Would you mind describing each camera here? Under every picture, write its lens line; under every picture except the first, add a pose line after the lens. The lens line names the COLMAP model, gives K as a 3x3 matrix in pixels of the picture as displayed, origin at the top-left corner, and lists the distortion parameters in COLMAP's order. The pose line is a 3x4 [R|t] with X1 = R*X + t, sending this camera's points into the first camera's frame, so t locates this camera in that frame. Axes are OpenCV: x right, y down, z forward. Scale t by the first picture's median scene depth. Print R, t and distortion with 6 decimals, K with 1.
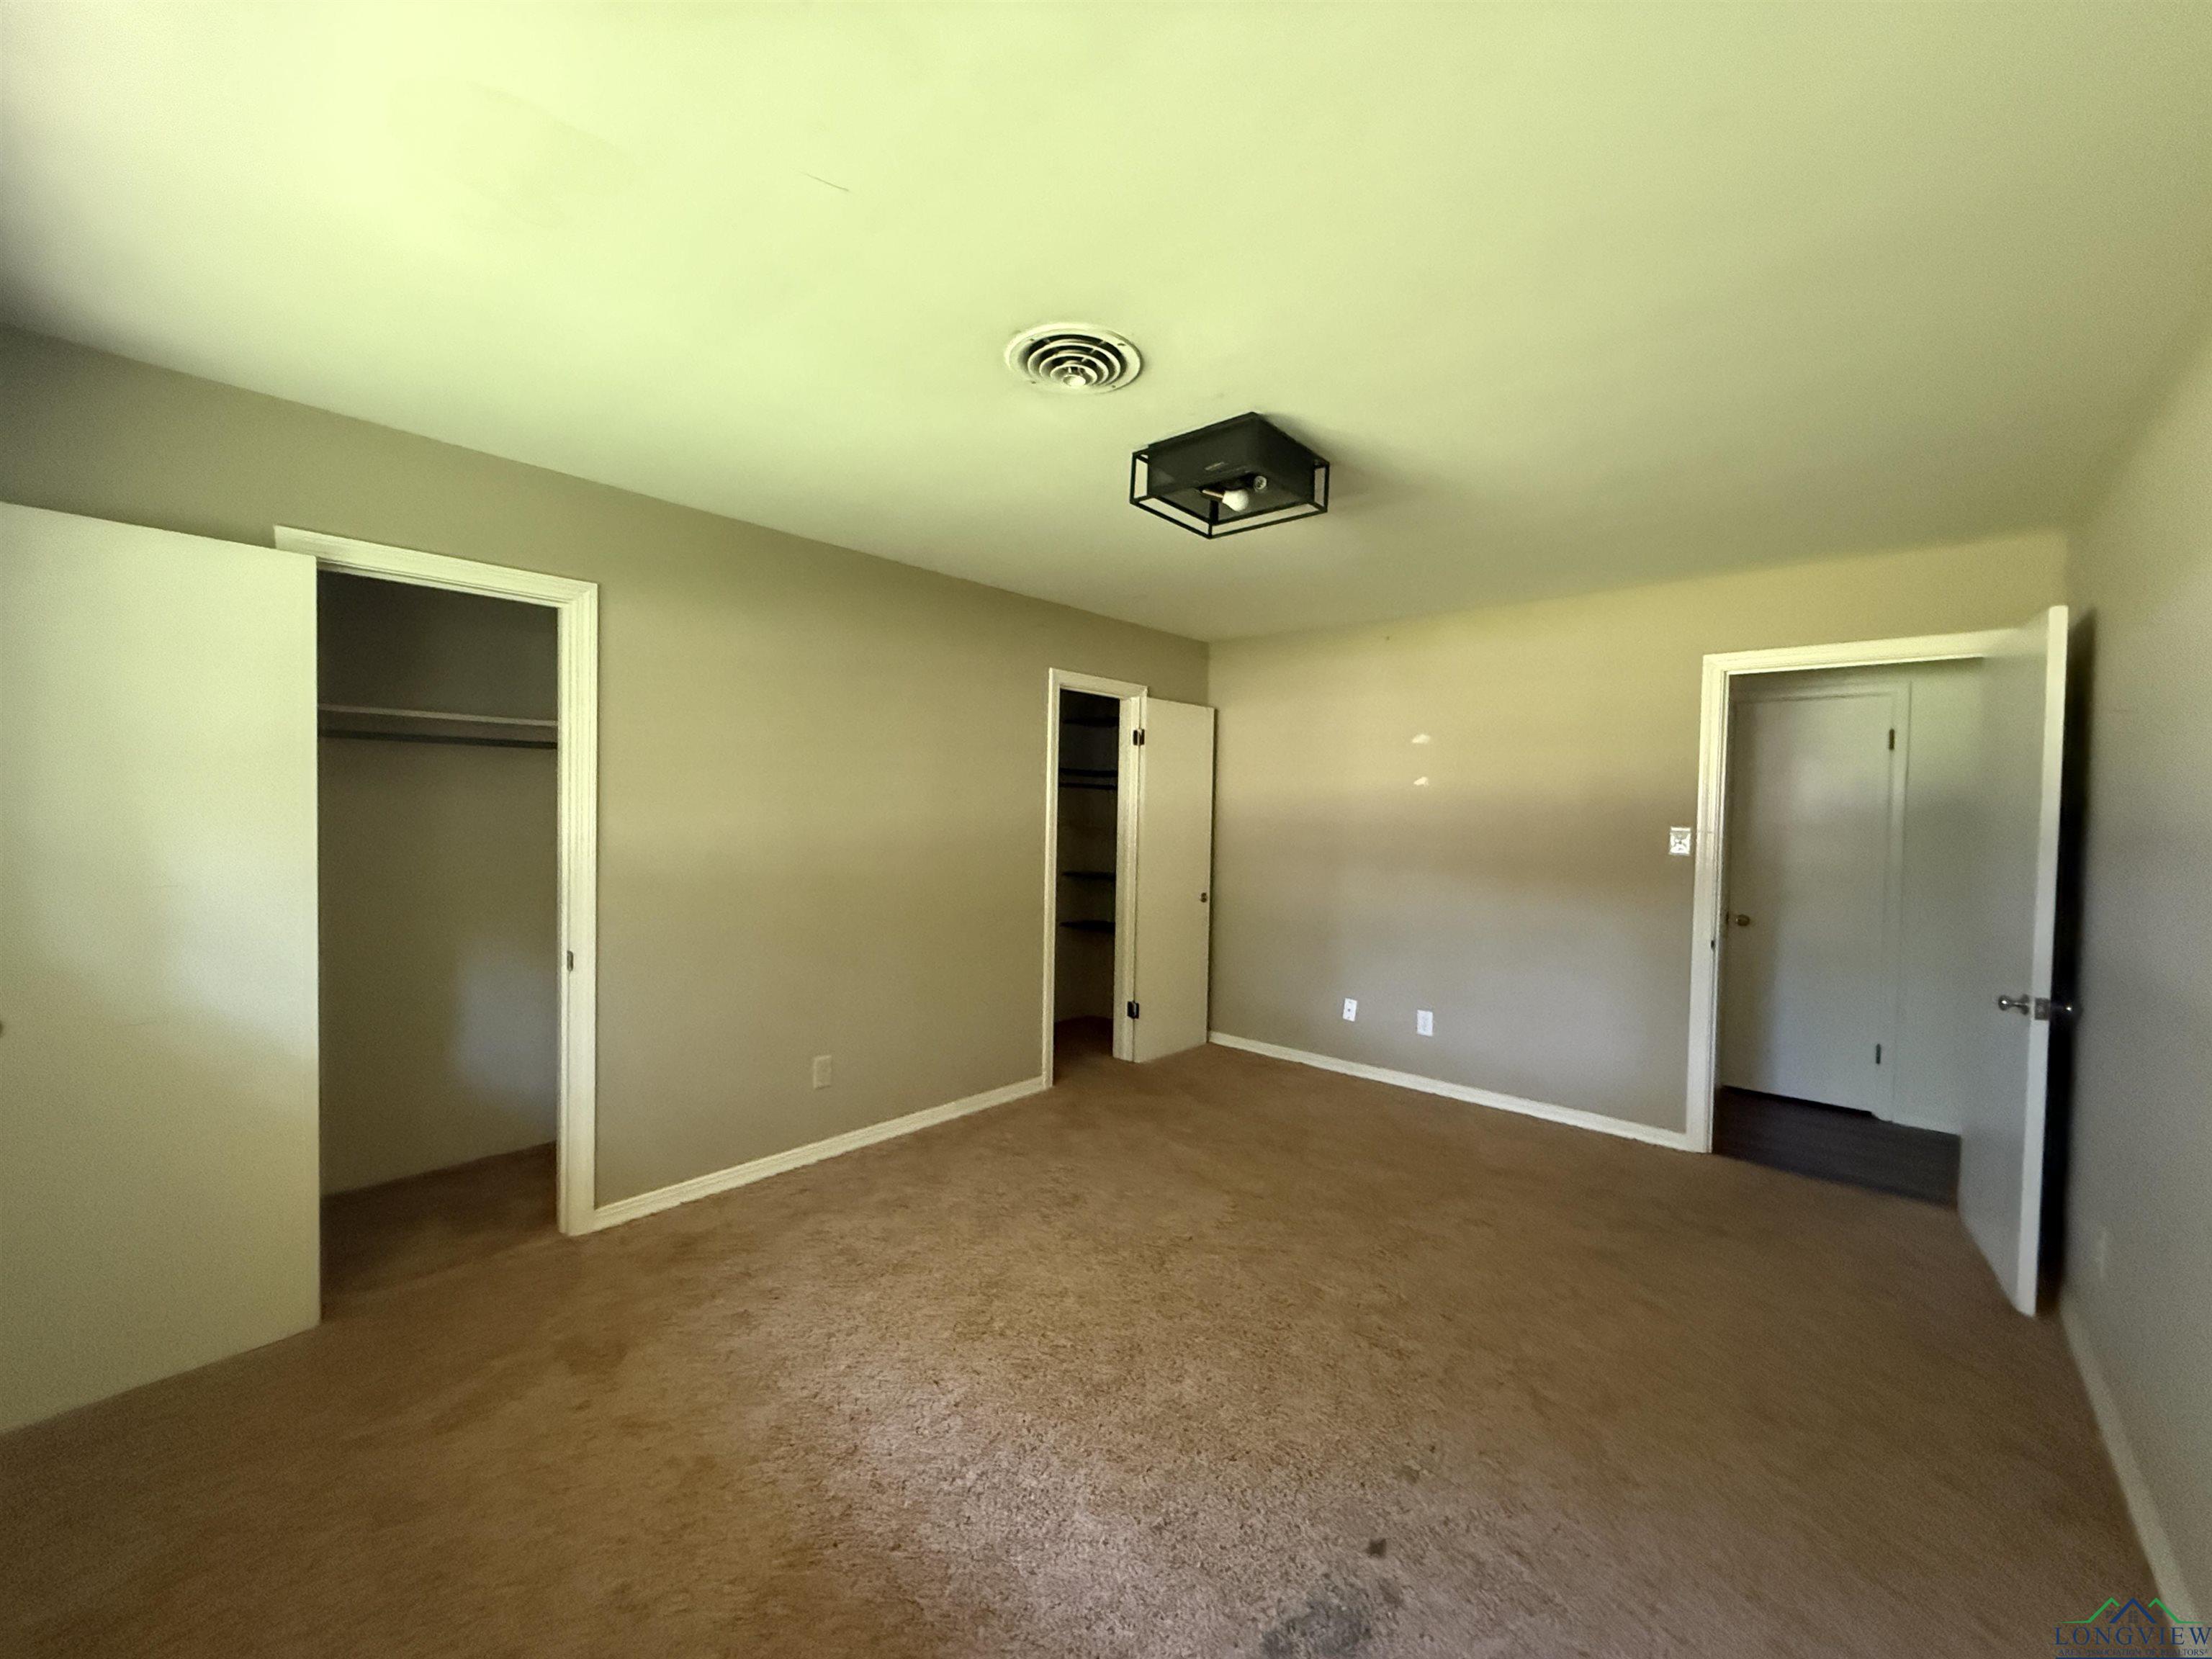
lens RADIAL K [[884.5, 0, 1100.6], [0, 884.5, 831.6], [0, 0, 1]] dist [-0.000832, -0.000026]
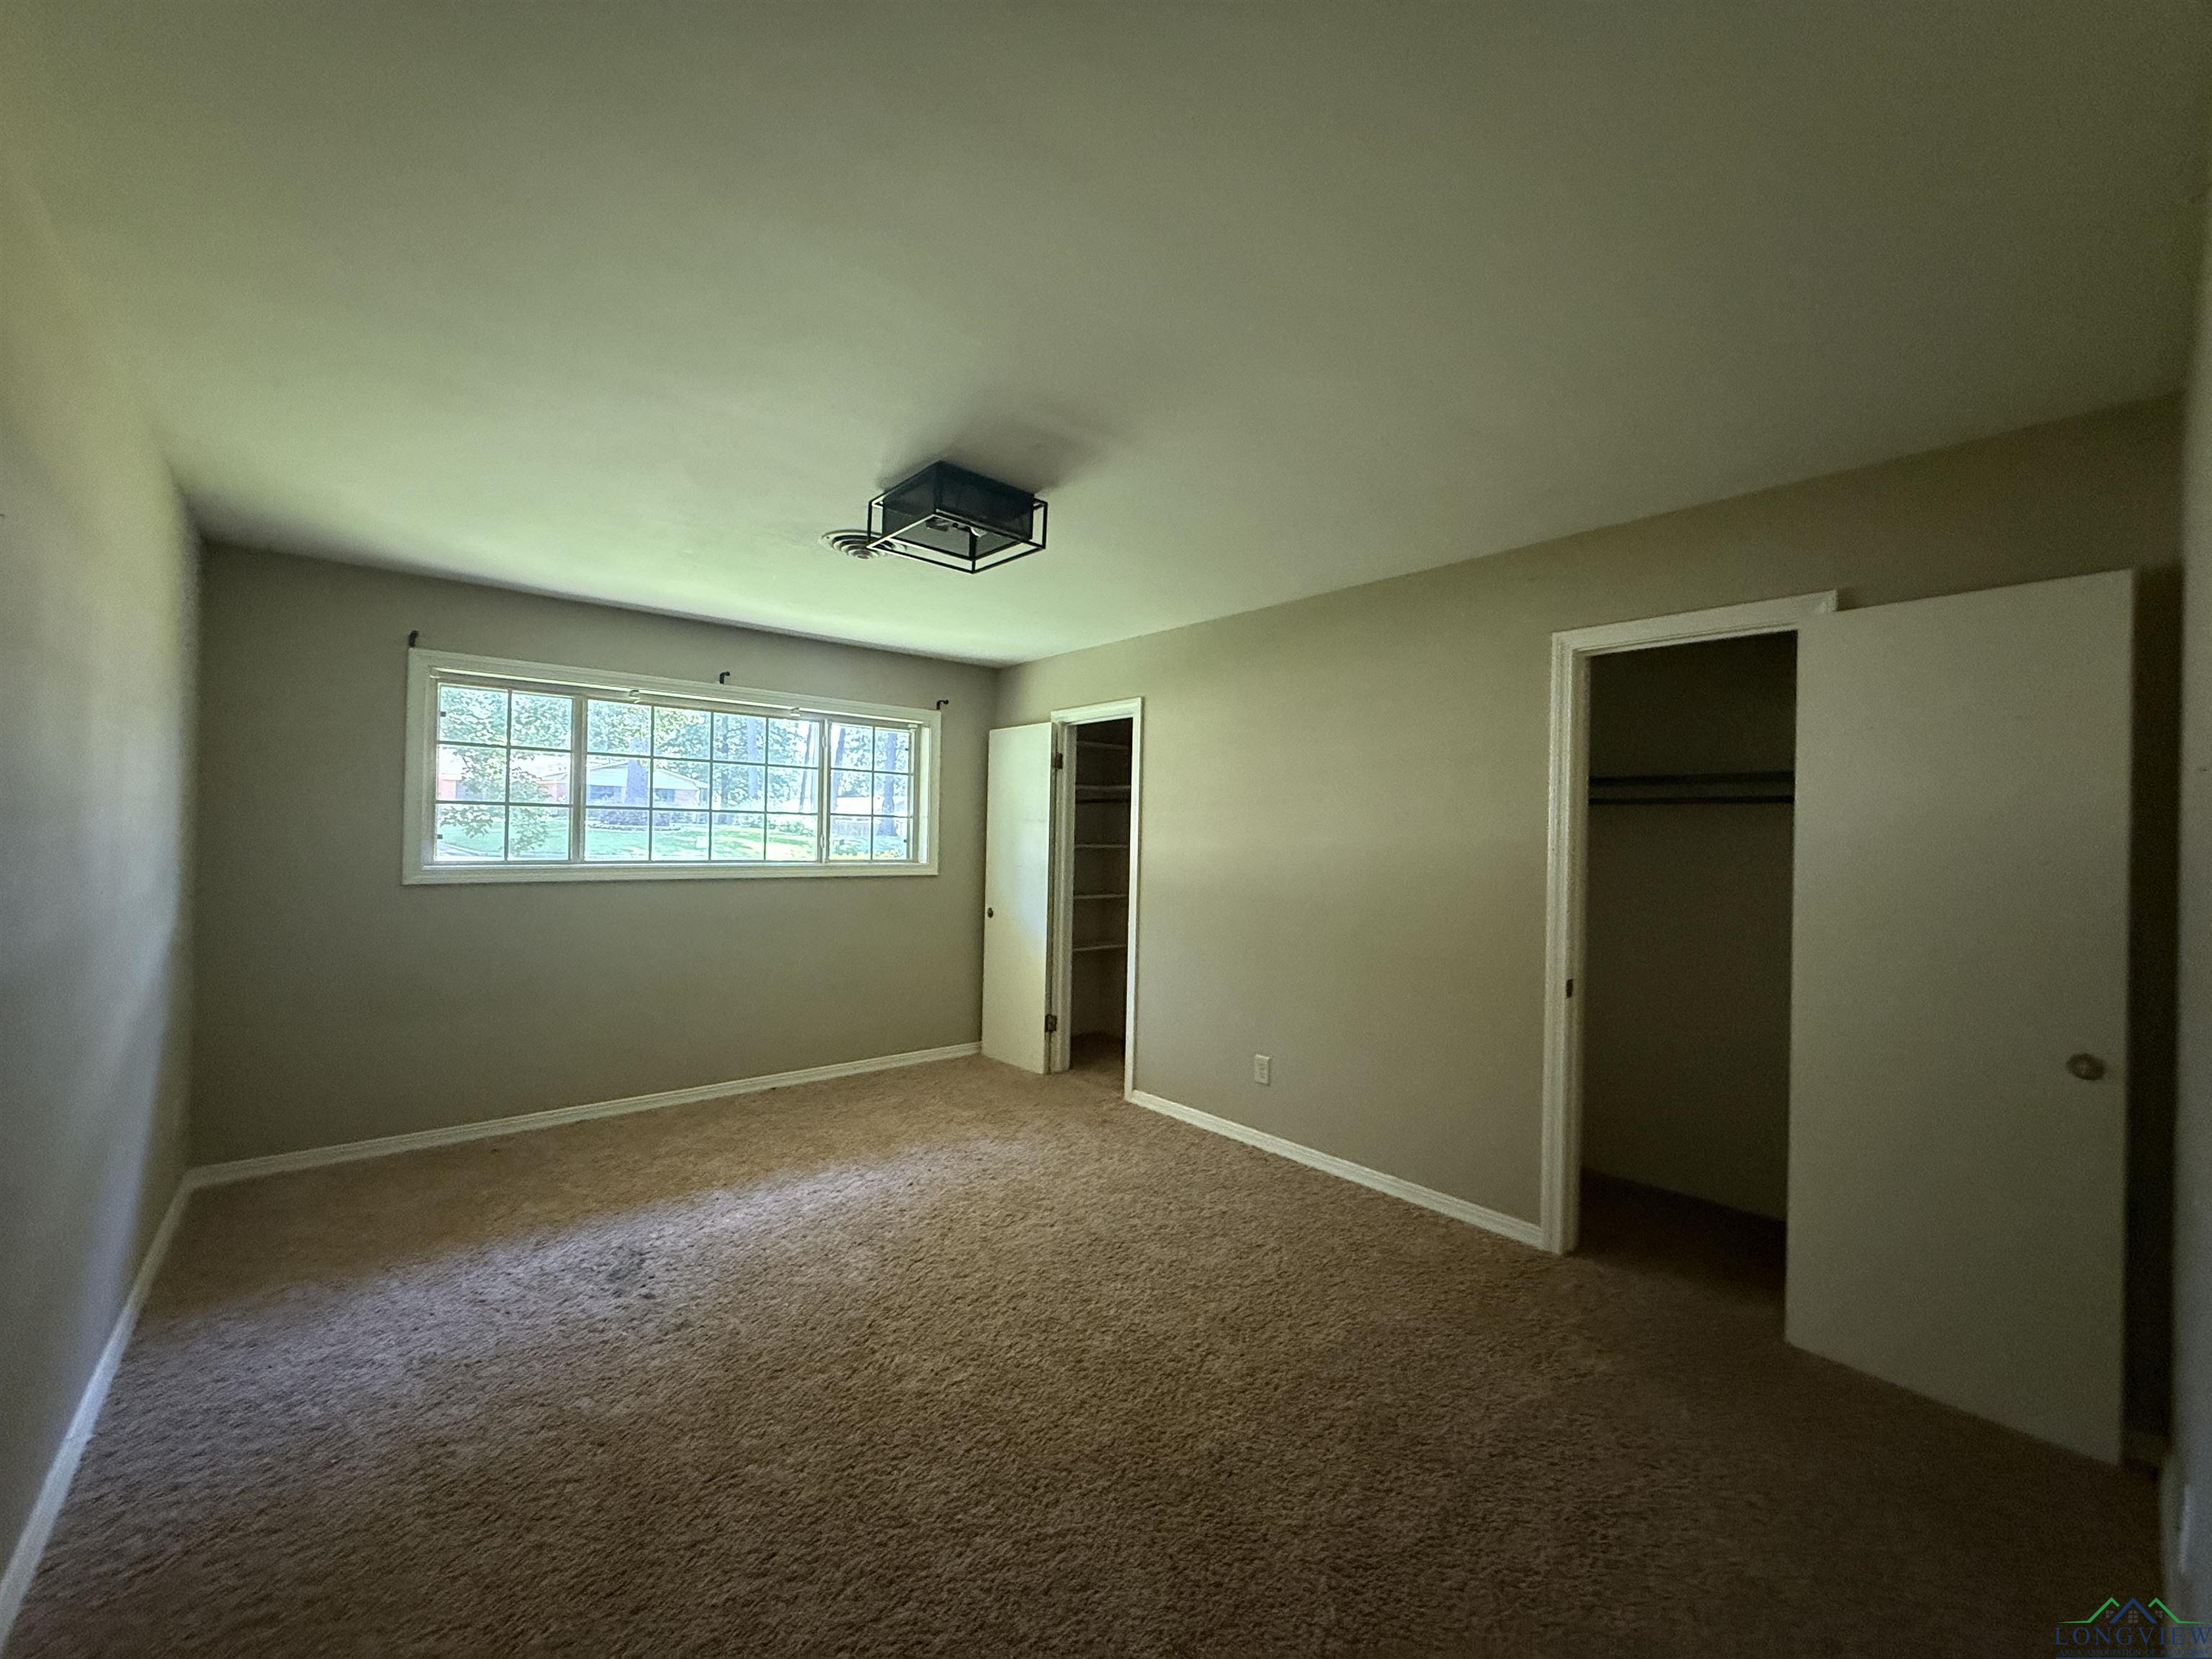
lens RADIAL K [[884.5, 0, 1100.6], [0, 884.5, 831.6], [0, 0, 1]] dist [-0.000832, -0.000026]
pose [[-0.138148, -0.022539, -0.990155, 0.840908], [-0.044630, 0.998867, -0.016511, -0.003772], [0.989405, 0.041910, -0.138998, 0.943665]]
